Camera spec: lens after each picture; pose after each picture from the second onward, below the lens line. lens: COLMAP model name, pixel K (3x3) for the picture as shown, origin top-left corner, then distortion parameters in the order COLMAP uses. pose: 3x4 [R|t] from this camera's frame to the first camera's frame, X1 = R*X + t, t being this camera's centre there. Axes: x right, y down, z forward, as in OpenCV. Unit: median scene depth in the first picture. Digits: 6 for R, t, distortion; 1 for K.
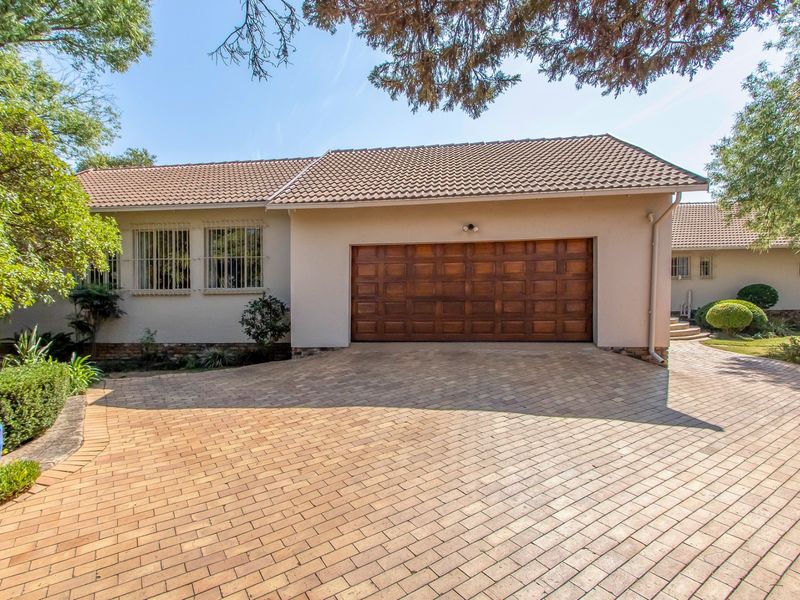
lens RADIAL K [[428.7, 0, 390.2], [0, 428.7, 304.7], [0, 0, 1]] dist [-0.004016, -0.001569]
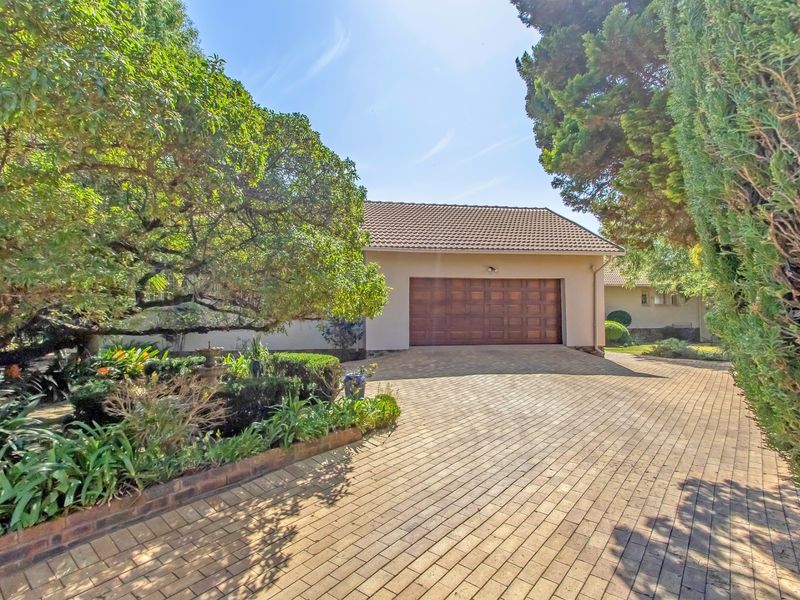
lens RADIAL K [[411.4, 0, 400.0], [0, 411.4, 300.0], [0, 0, 1]] dist [0.000431, -0.001005]
pose [[0.962730, 0.021256, 0.269626, -0.500460], [-0.003611, 0.997828, -0.065771, 0.026399], [-0.270439, 0.062346, 0.960716, -0.304545]]
